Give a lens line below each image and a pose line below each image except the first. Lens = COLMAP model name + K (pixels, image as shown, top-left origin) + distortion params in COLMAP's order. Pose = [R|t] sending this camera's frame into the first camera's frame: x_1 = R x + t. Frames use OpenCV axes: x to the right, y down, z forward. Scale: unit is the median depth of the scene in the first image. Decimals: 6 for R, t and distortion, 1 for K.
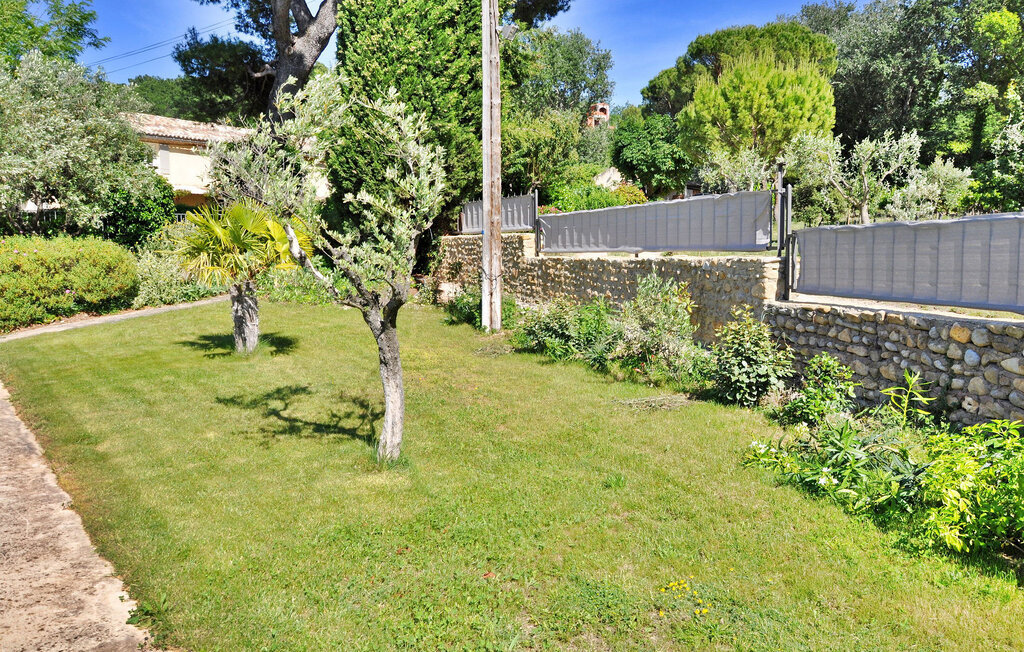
lens RADIAL K [[809.9, 0, 512.0], [0, 809.9, 326.0], [0, 0, 1]] dist [-0.027127, 0.004216]
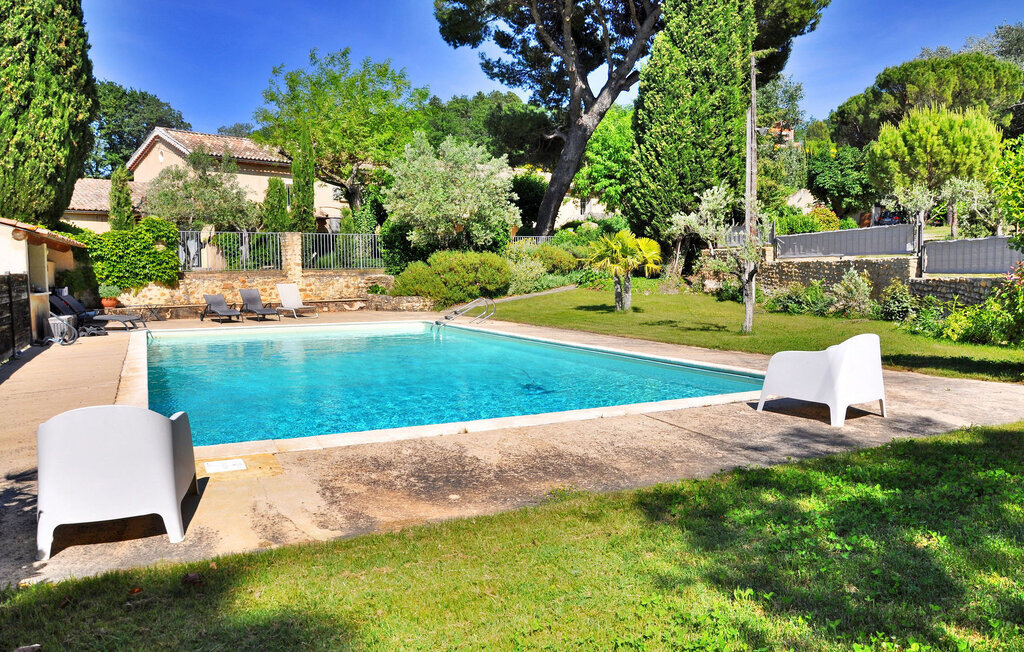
lens RADIAL K [[809.9, 0, 512.0], [0, 809.9, 326.0], [0, 0, 1]] dist [-0.027127, 0.004216]
pose [[0.977929, 0.010263, -0.208684, -0.127593], [-0.014512, 0.999717, -0.018842, 0.073966], [0.208432, 0.021455, 0.977802, -0.619917]]
